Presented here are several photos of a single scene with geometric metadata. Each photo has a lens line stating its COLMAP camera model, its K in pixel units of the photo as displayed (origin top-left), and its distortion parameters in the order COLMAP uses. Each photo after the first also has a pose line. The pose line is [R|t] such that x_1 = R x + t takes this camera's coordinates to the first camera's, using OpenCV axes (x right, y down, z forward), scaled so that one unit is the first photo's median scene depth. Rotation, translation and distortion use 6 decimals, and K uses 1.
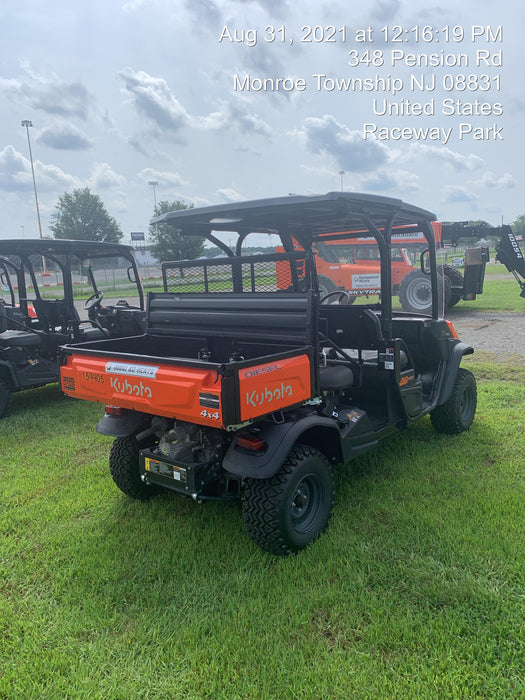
lens RADIAL K [[529.5, 0, 270.2], [0, 529.5, 330.2], [0, 0, 1]] dist [0.001940, -0.000813]
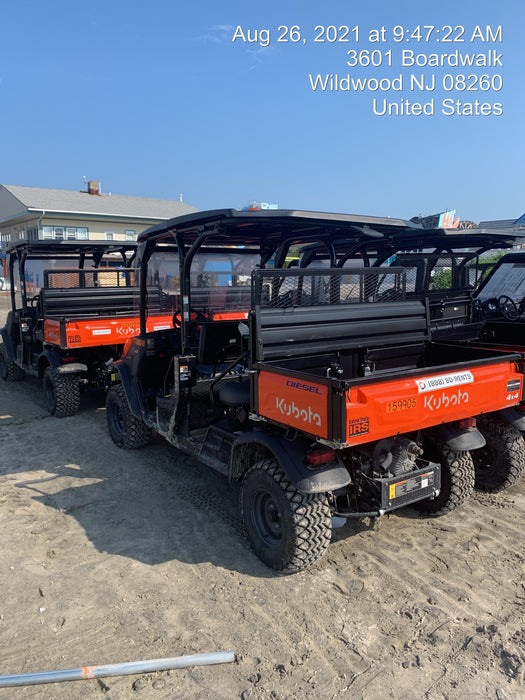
lens RADIAL K [[520.0, 0, 262.5], [0, 520.0, 350.0], [0, 0, 1]] dist [0.000904, -0.002986]
pose [[0.289595, -0.087628, 0.953130, -1.180404], [0.096935, 0.993366, 0.061875, -0.067384], [-0.952228, 0.074473, 0.296168, 0.977861]]
